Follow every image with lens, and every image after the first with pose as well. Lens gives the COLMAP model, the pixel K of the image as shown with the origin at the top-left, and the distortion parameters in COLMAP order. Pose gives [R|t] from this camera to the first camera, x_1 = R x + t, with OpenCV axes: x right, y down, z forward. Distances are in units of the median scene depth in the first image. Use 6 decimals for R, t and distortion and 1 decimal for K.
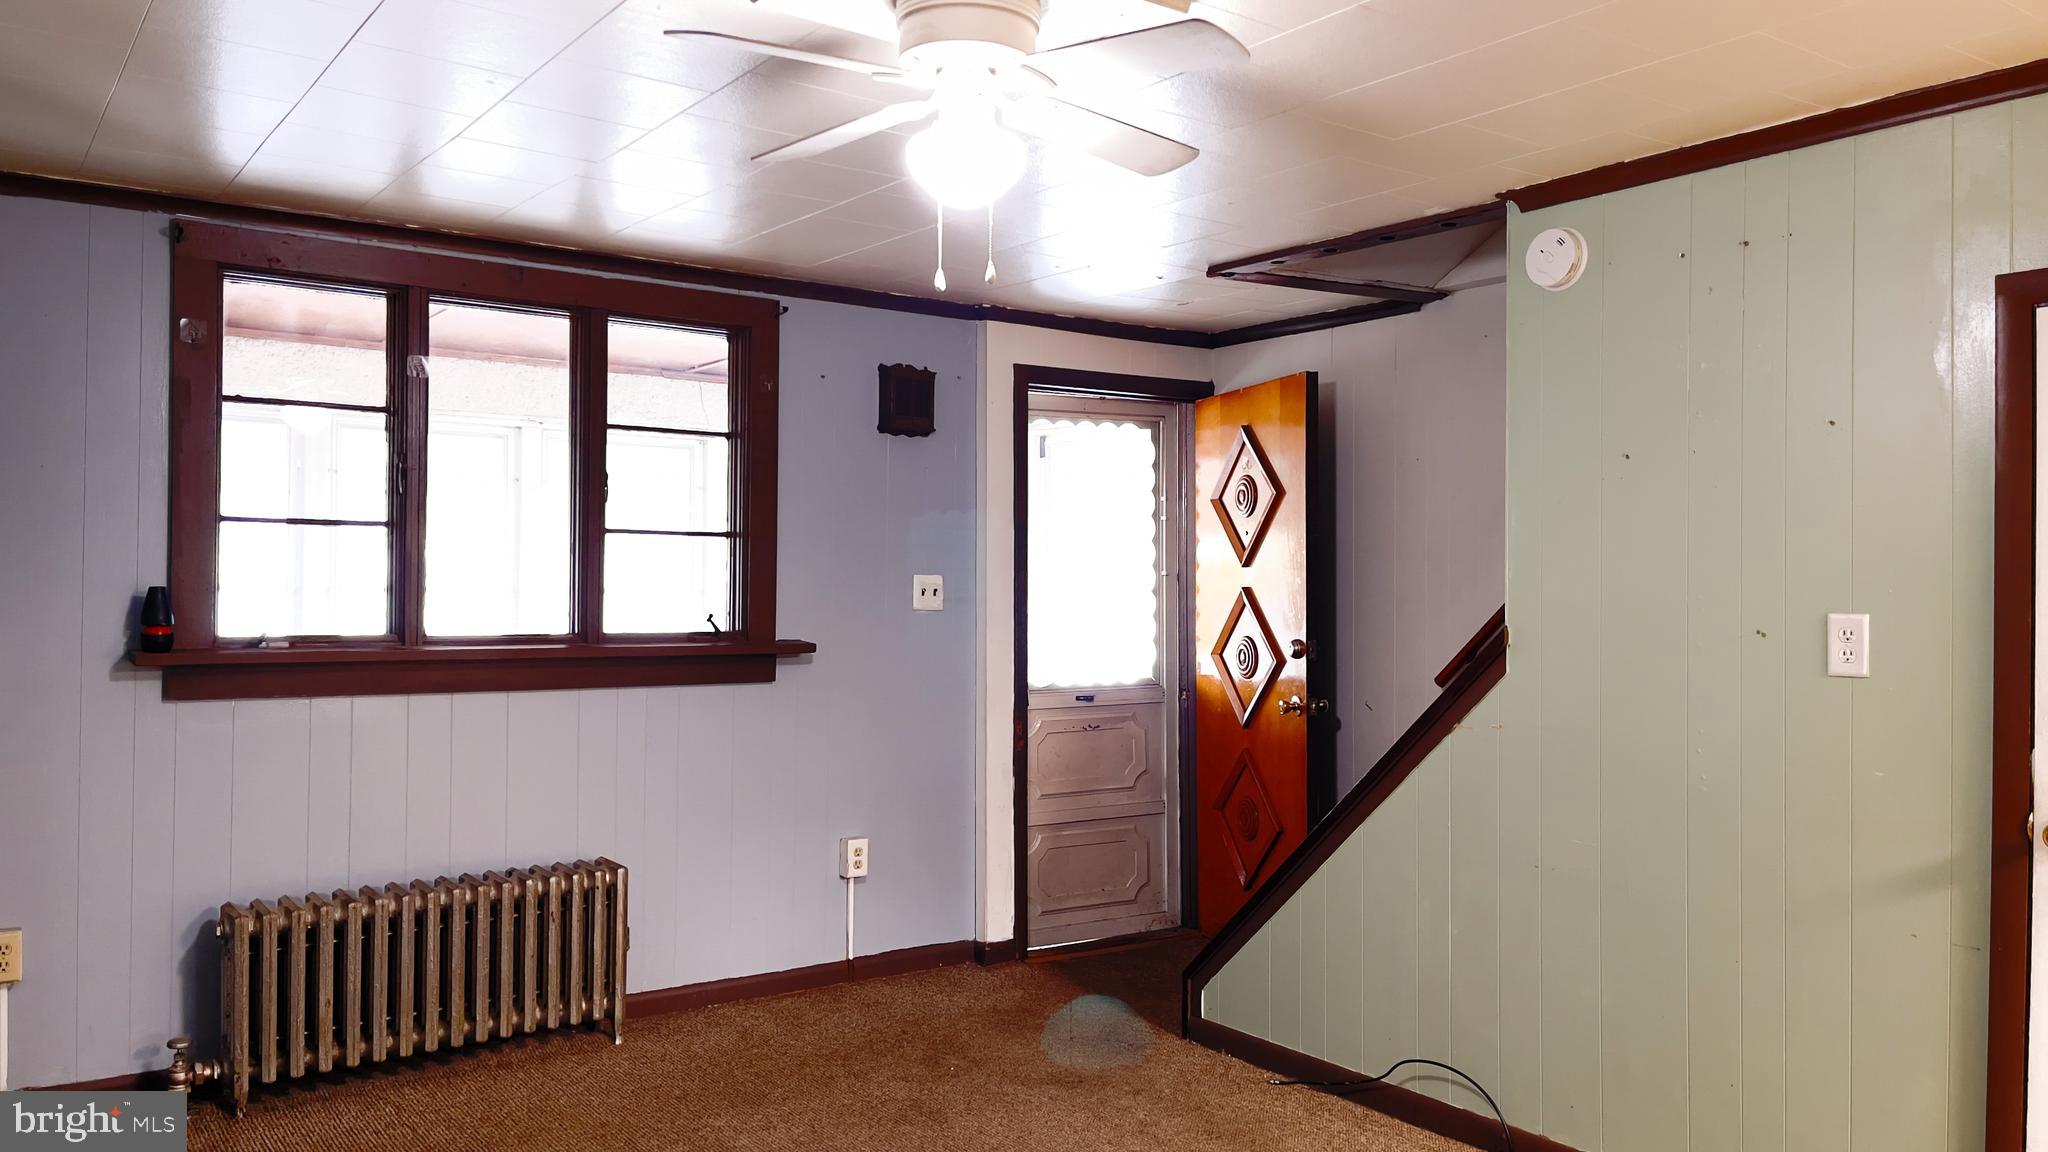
lens RADIAL K [[1633.8, 0, 1011.9], [0, 1633.8, 576.1], [0, 0, 1]] dist [0.112206, -0.136516]
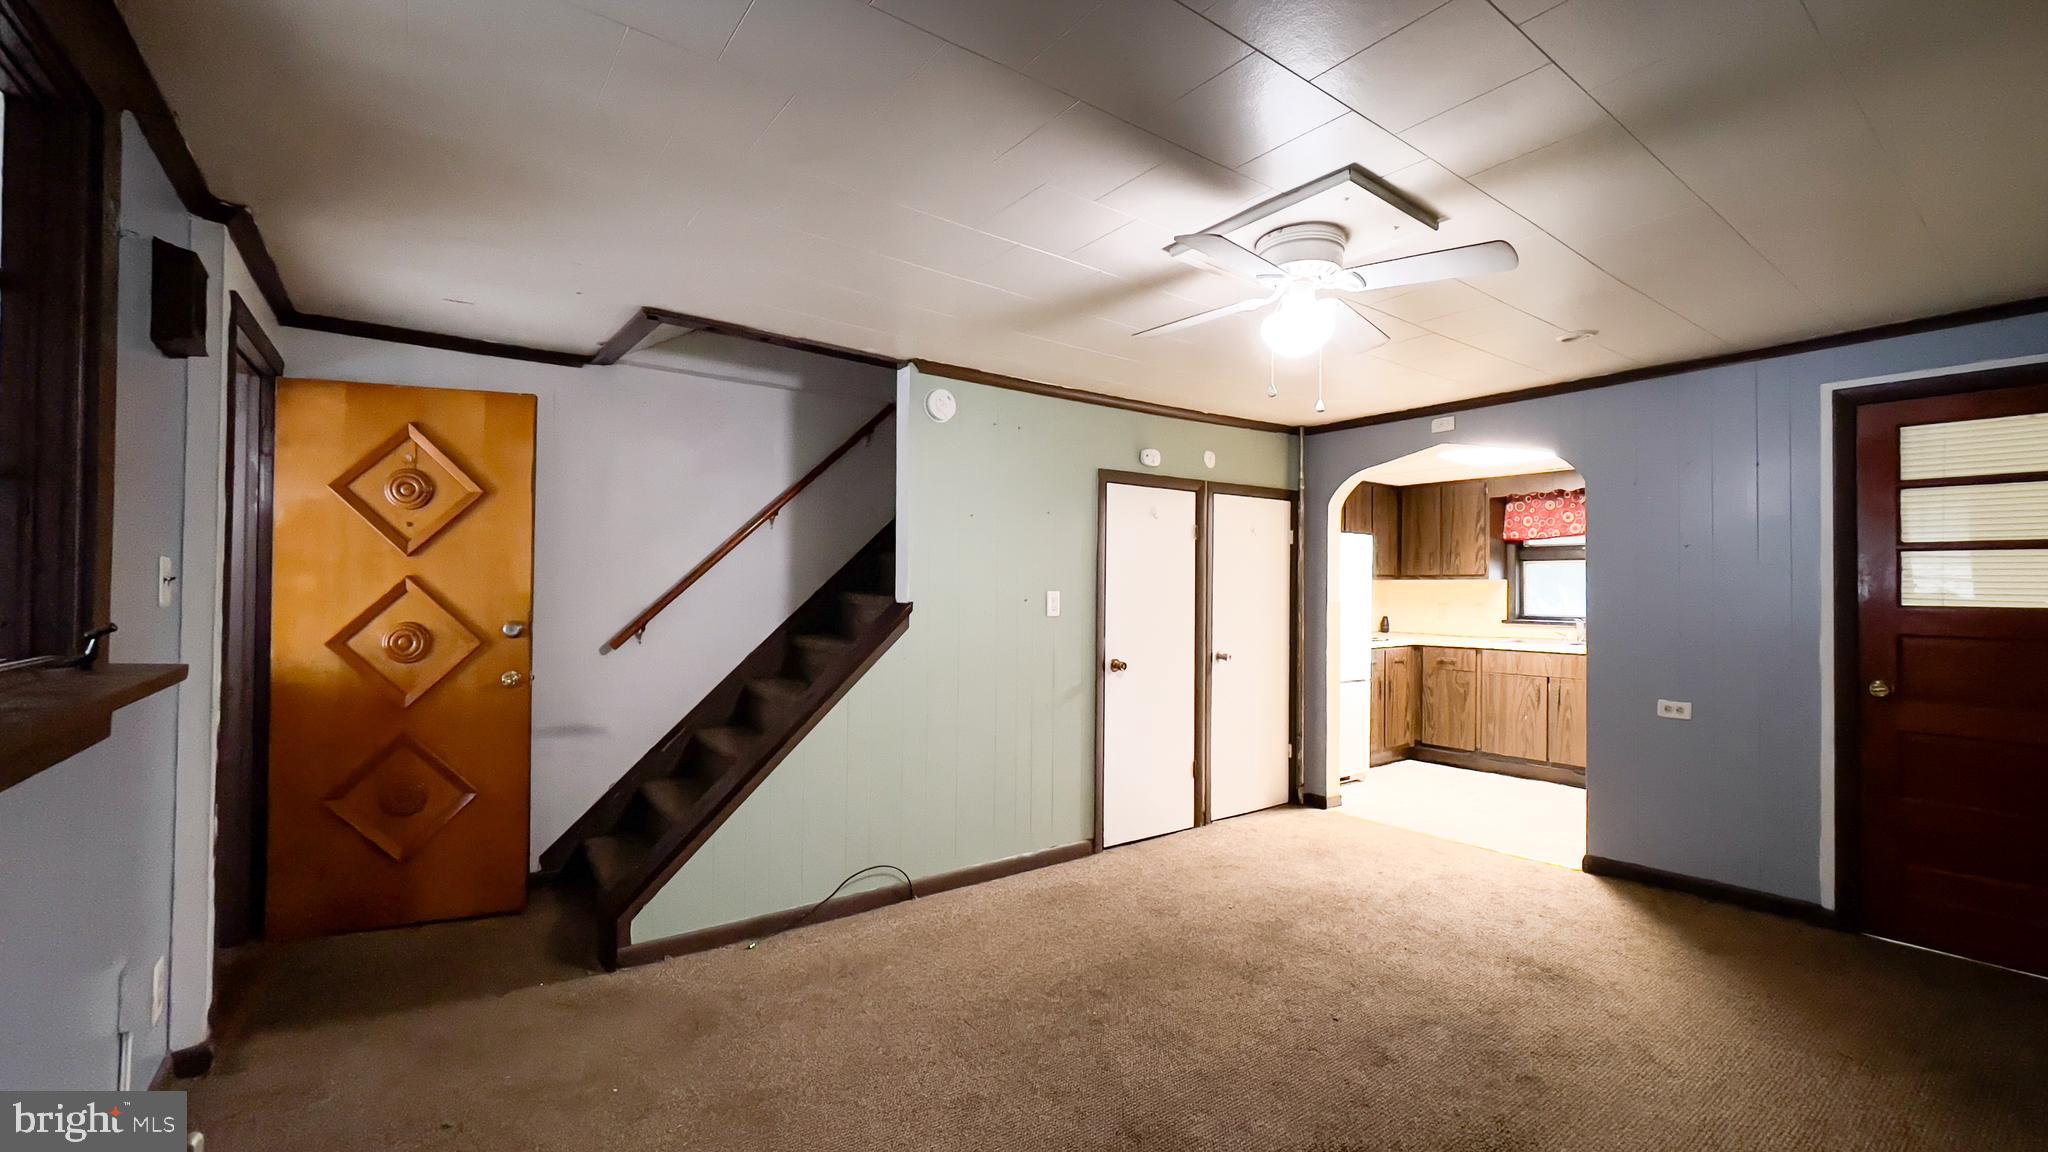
lens RADIAL K [[843.4, 0, 1024.0], [0, 843.4, 576.0], [0, 0, 1]] dist [-0.000578, 0.000059]
pose [[-0.053258, 0.004778, 0.998569, -0.502366], [-0.012140, 0.999912, -0.005431, 0.004974], [-0.998507, -0.012412, -0.053195, 0.755536]]
